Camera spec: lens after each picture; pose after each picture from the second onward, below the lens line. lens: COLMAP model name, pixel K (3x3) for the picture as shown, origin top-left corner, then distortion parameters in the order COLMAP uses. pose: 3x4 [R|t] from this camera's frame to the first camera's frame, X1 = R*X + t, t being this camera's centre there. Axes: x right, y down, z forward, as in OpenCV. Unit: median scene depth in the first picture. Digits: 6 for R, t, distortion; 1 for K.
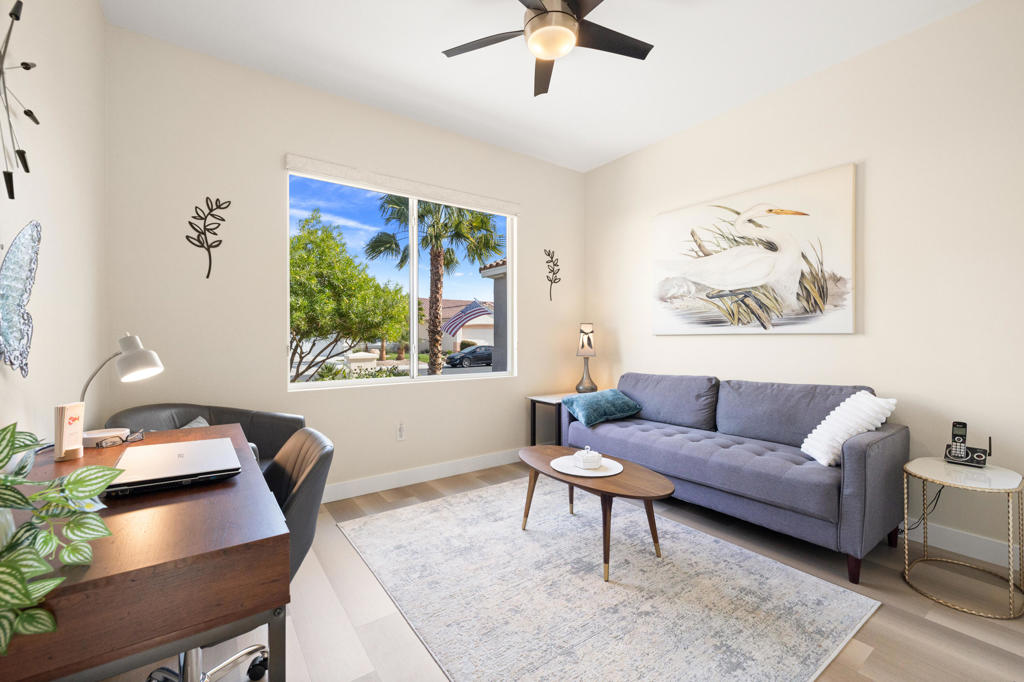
lens RADIAL K [[431.9, 0, 513.0], [0, 431.9, 336.0], [0, 0, 1]] dist [0.000876, -0.000381]
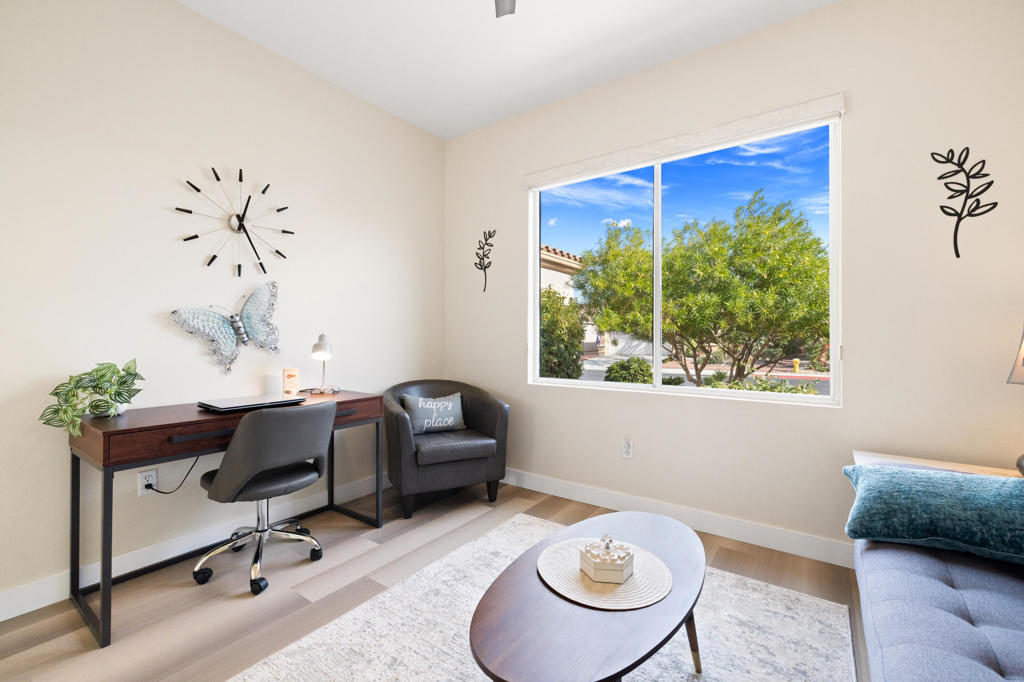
lens RADIAL K [[431.9, 0, 513.0], [0, 431.9, 336.0], [0, 0, 1]] dist [0.000876, -0.000381]
pose [[0.331398, -0.006631, -0.943468, 0.566517], [-0.006808, 0.999932, -0.009419, 0.015013], [0.943467, 0.009545, 0.331330, 0.621612]]
